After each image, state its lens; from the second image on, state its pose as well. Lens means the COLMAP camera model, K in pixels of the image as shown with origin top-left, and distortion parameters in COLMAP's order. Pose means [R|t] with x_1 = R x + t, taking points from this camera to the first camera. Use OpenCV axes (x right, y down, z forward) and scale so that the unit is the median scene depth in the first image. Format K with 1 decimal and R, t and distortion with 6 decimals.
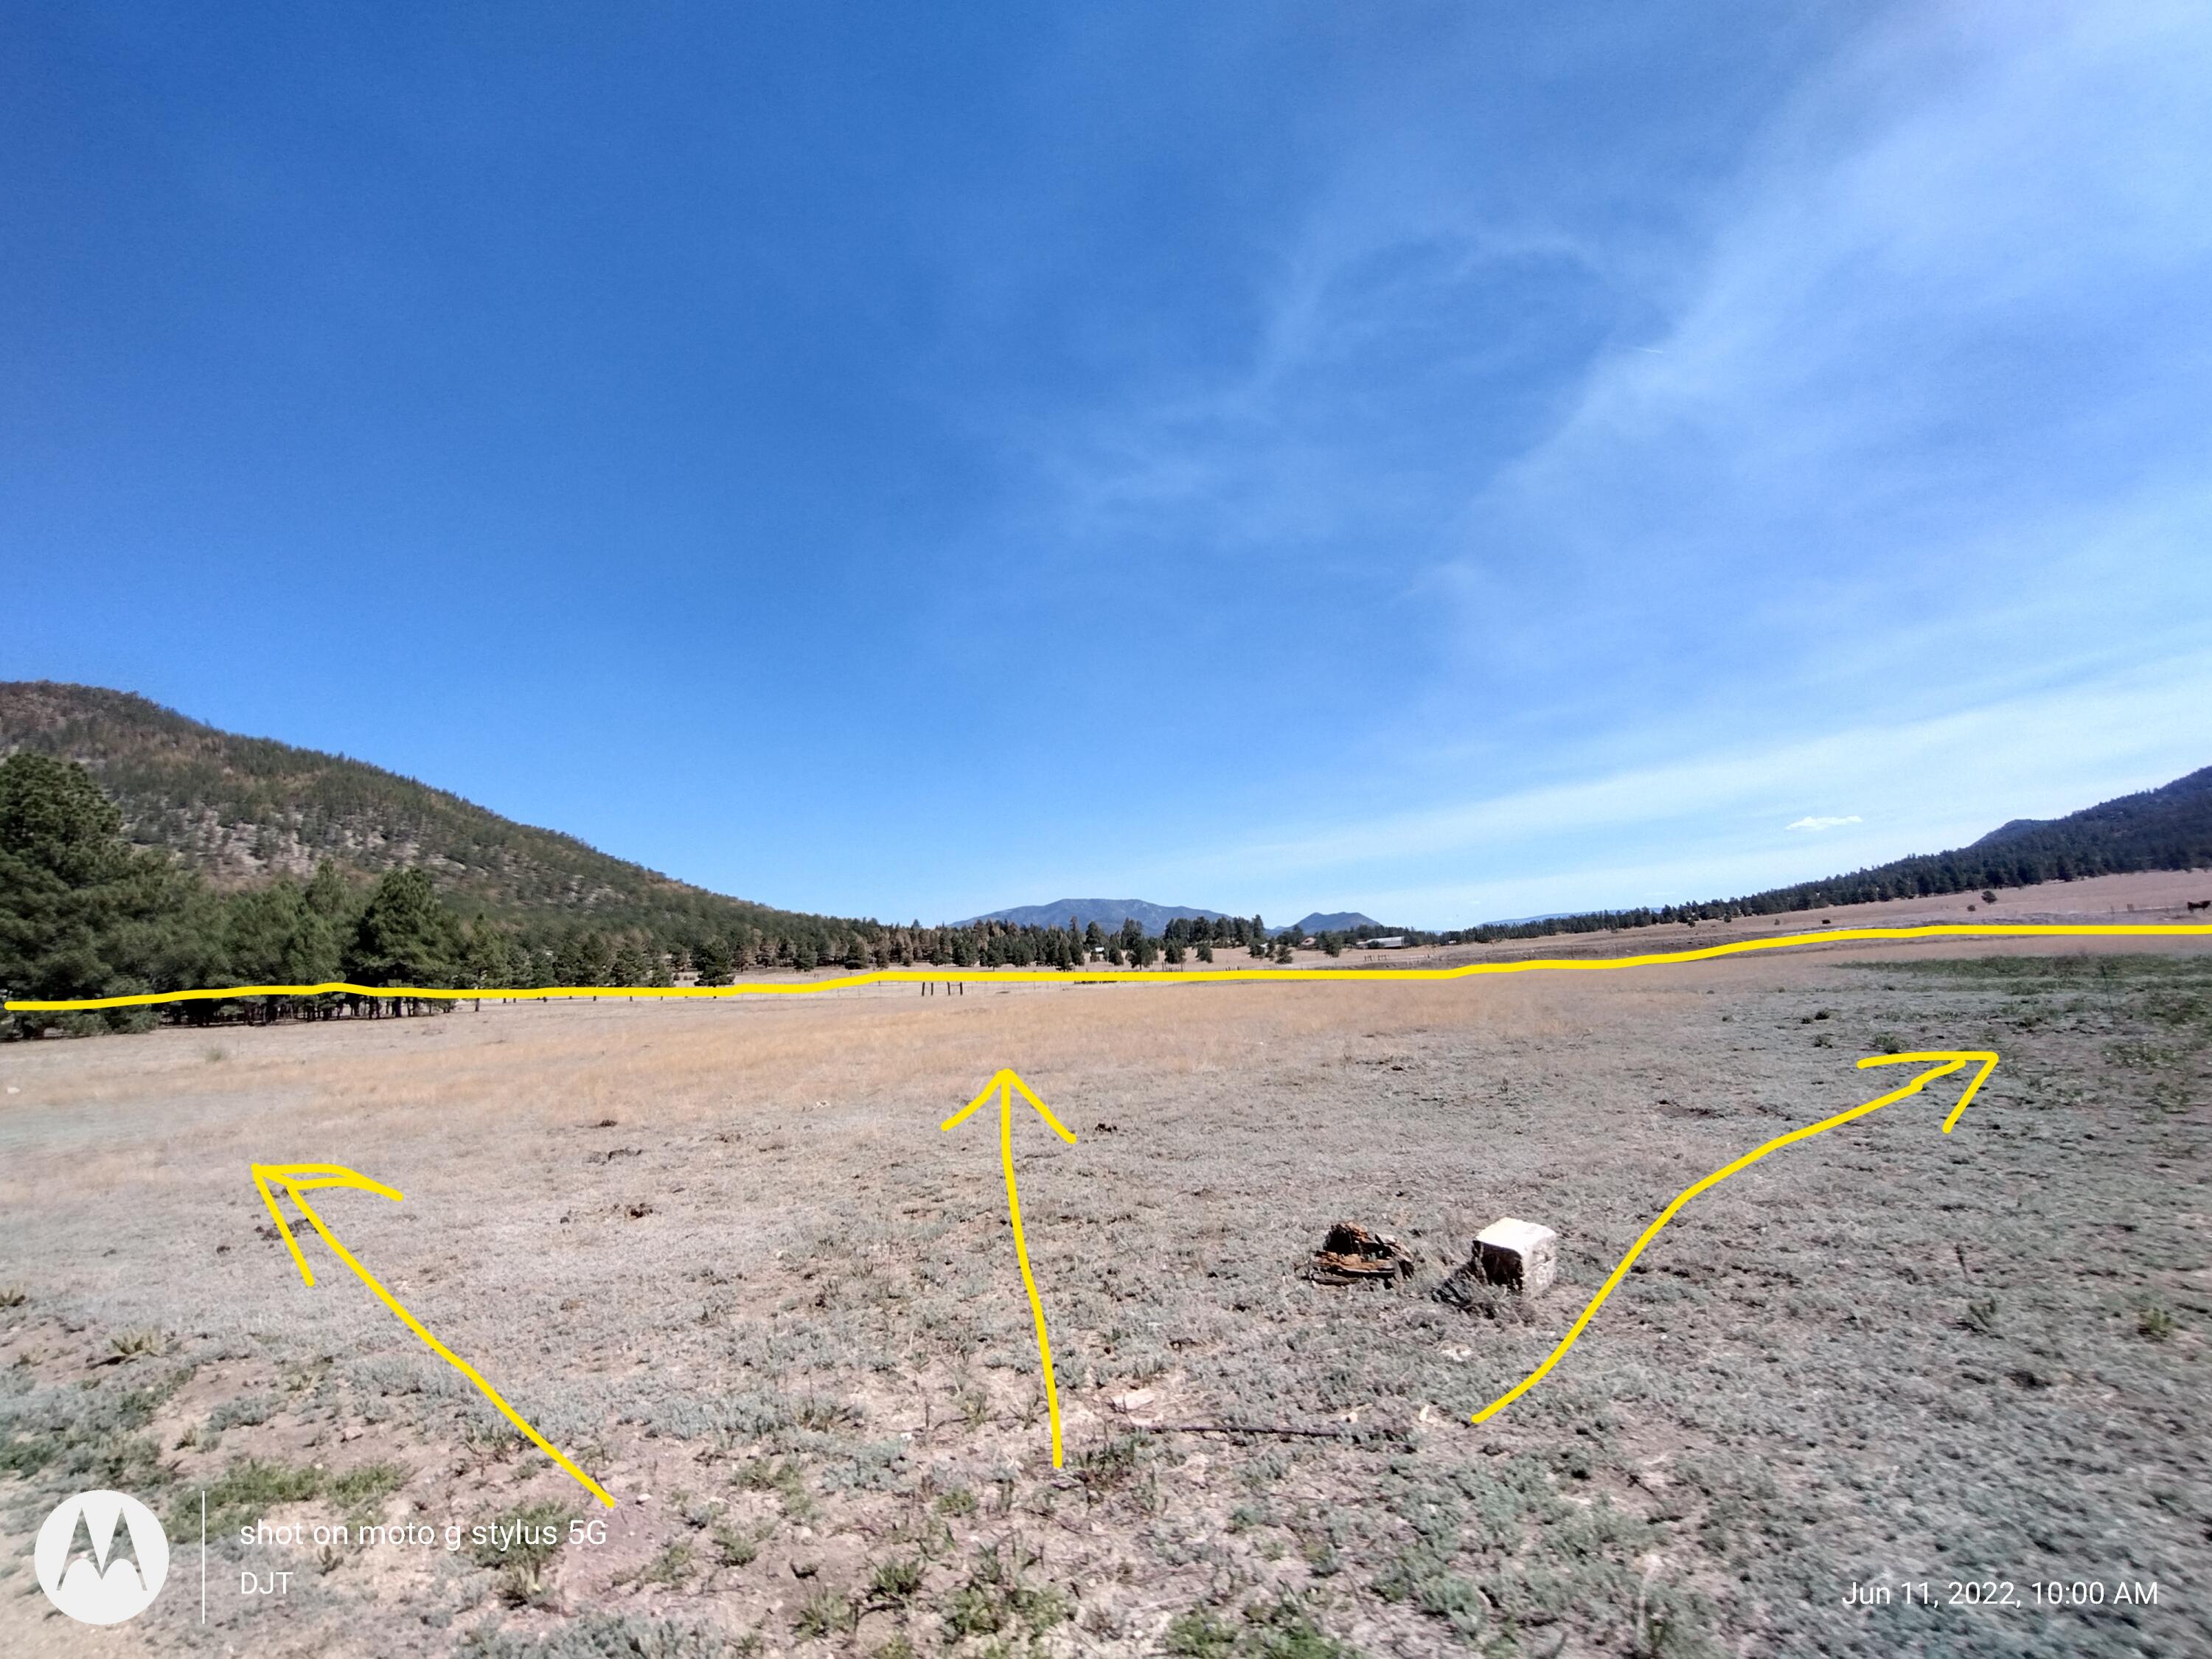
lens RADIAL K [[1041.0, 0, 1087.9], [0, 1041.0, 842.5], [0, 0, 1]] dist [0.005280, 0.001666]
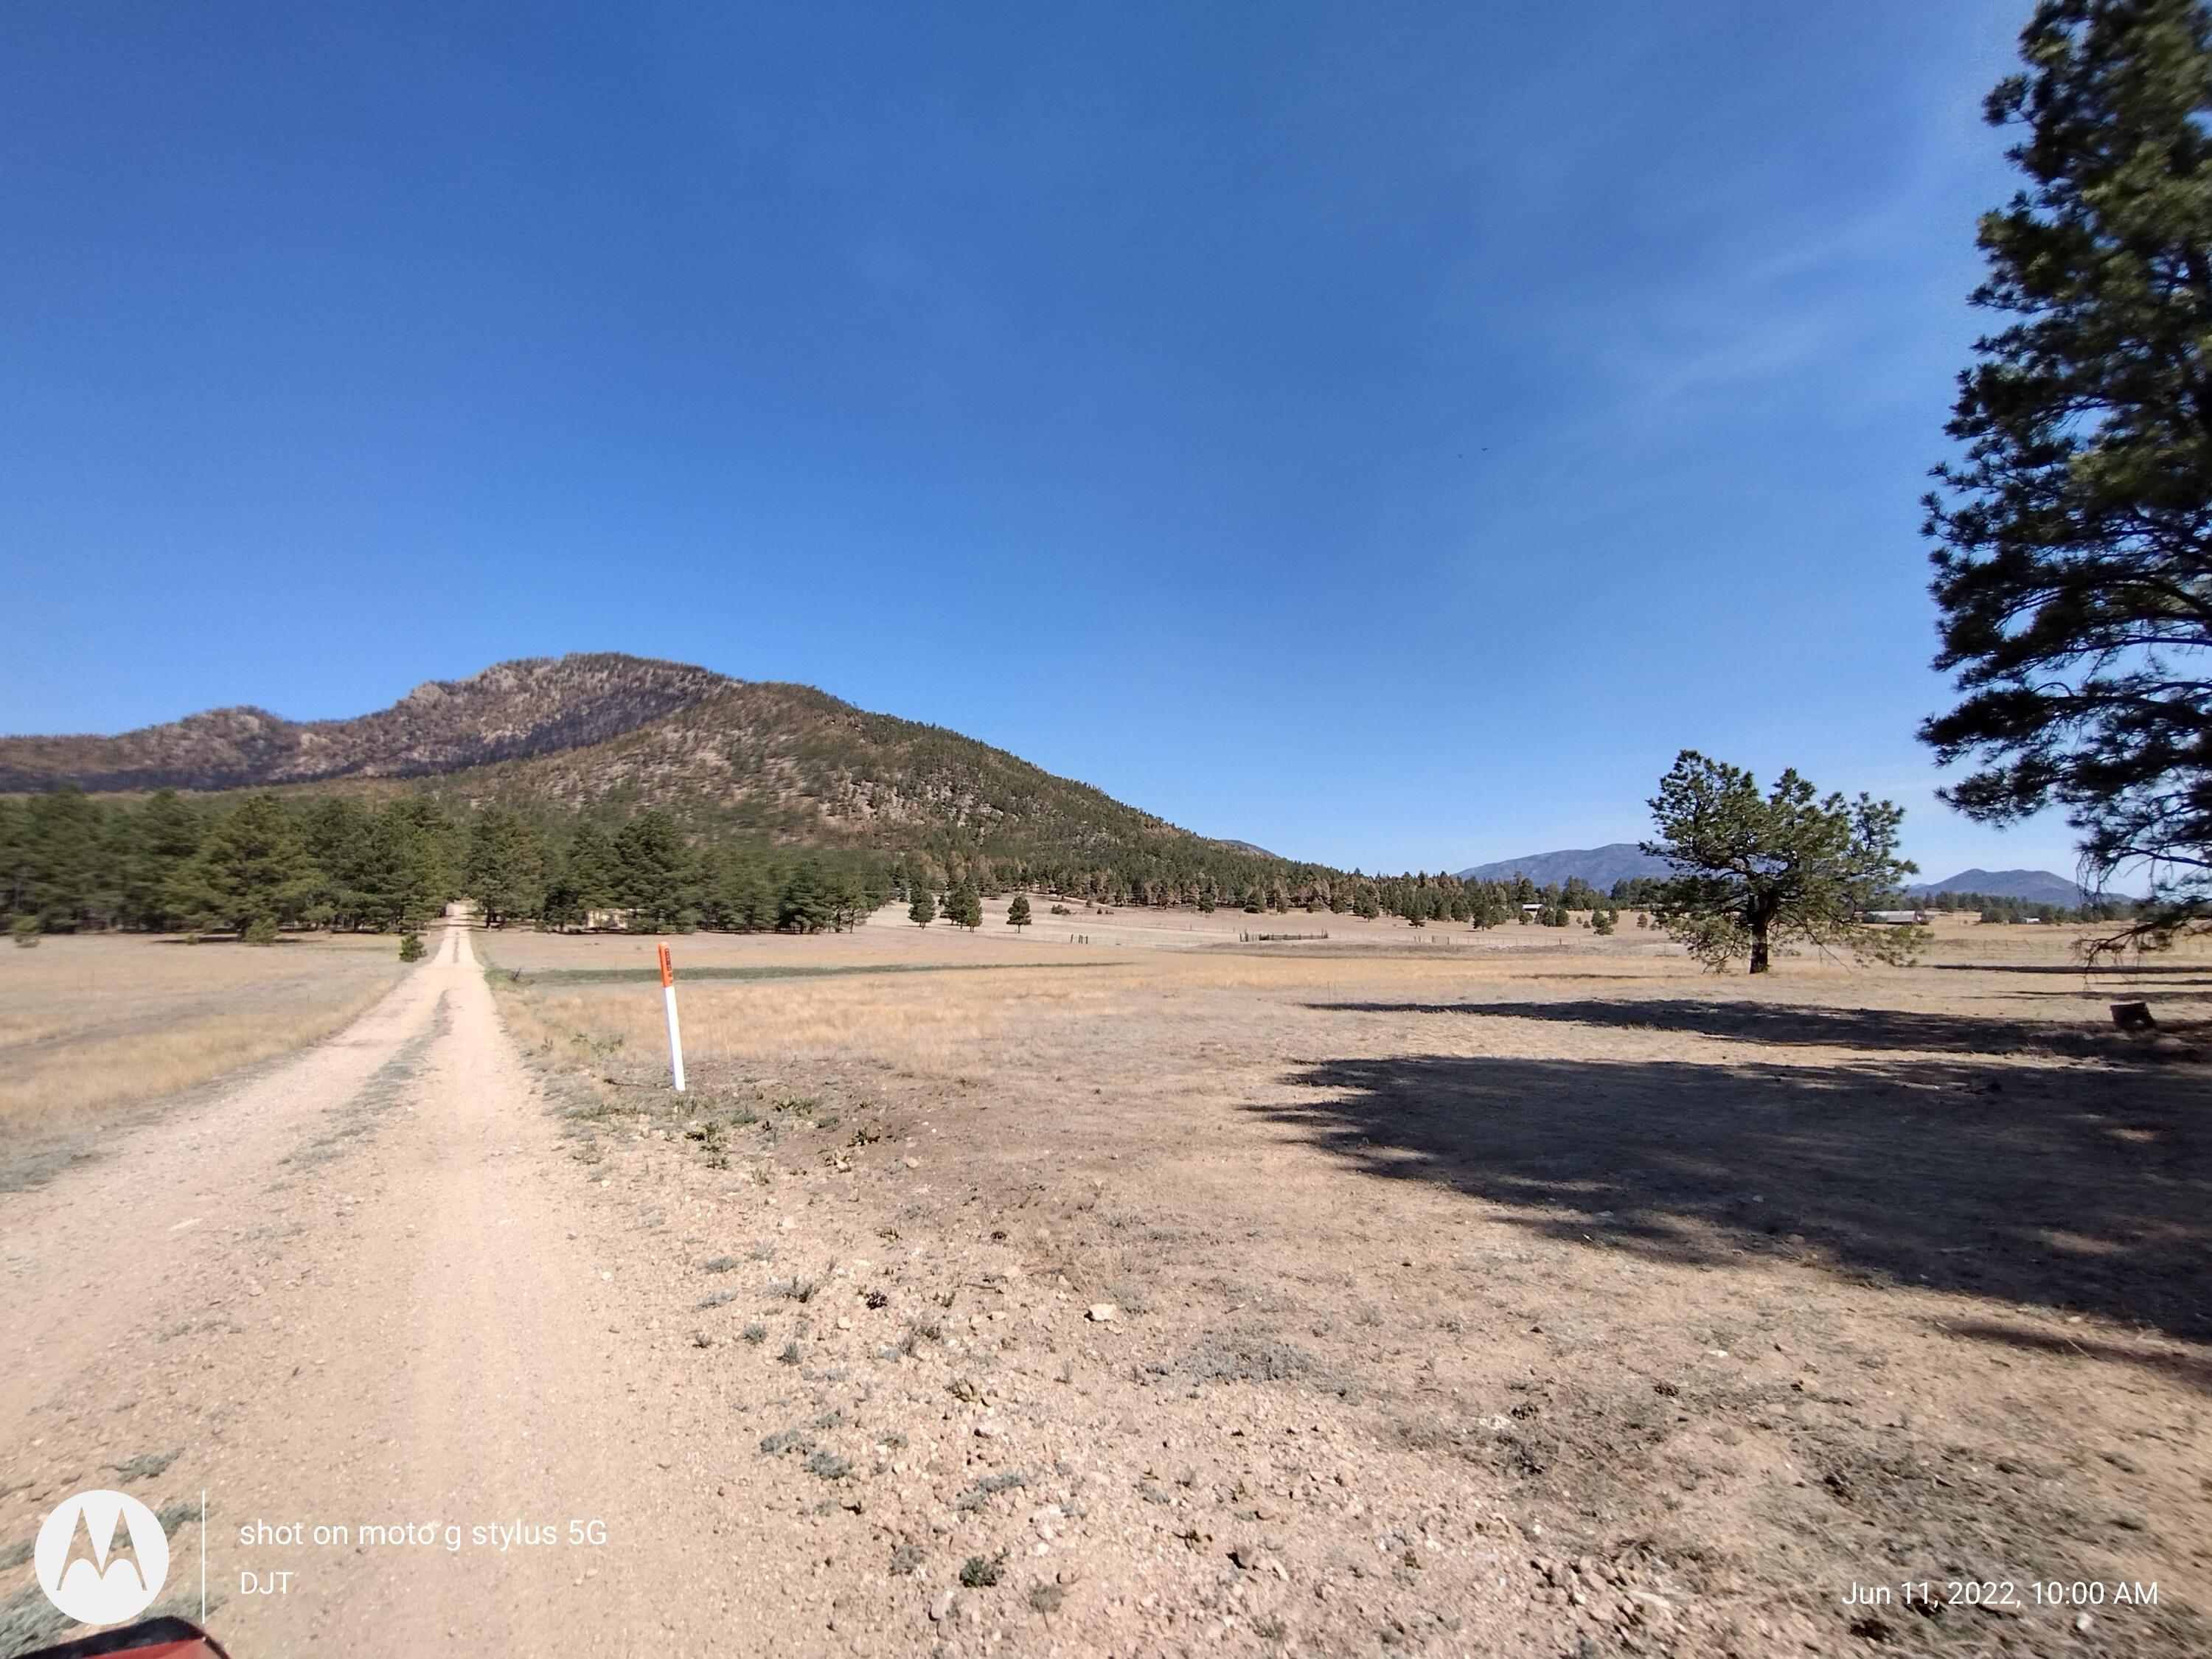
lens RADIAL K [[1030.6, 0, 1113.3], [0, 1030.6, 836.9], [0, 0, 1]] dist [0.015445, 0.000863]
pose [[0.886418, 0.026694, -0.462115, 0.115162], [-0.001075, 0.998452, 0.055614, -0.019283], [0.462884, -0.048800, 0.885074, -0.067901]]
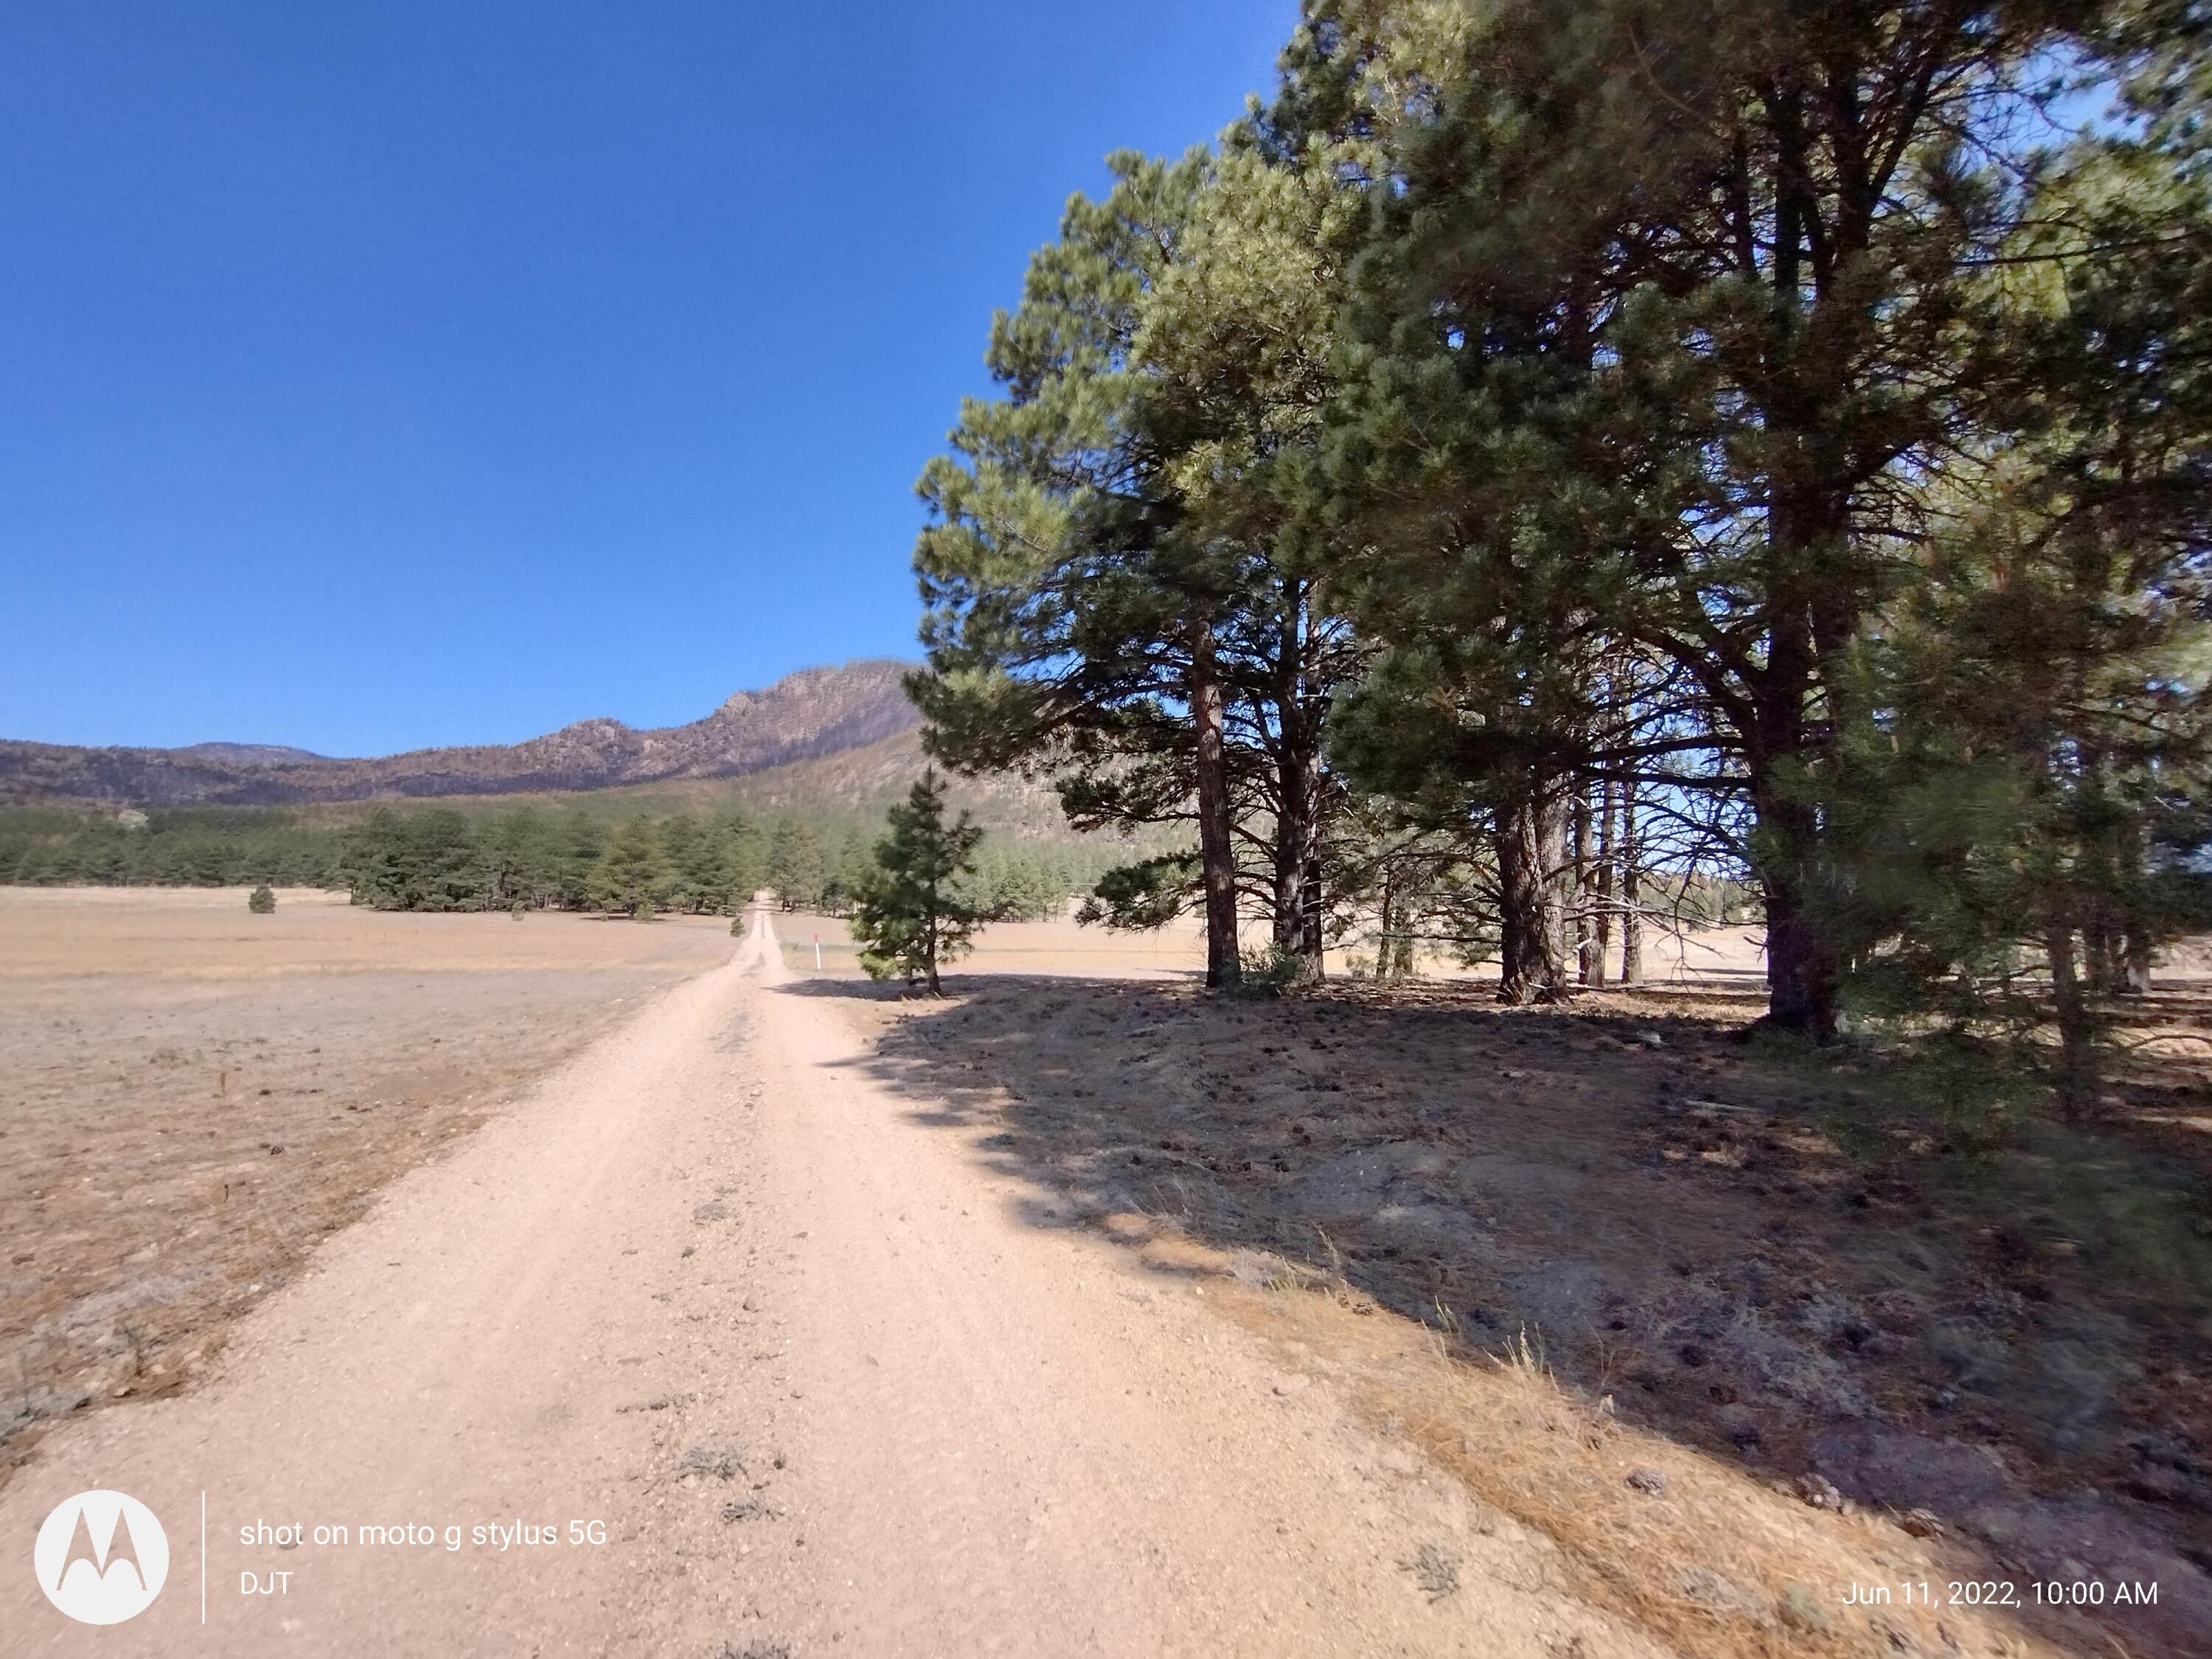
lens RADIAL K [[1030.6, 0, 1100.6], [0, 1030.6, 822.3], [0, 0, 1]] dist [0.015445, 0.000863]
pose [[0.747581, 0.024210, -0.663730, 0.154724], [0.012277, 0.998661, 0.050254, -0.026346], [0.664058, -0.045718, 0.746282, -0.091354]]
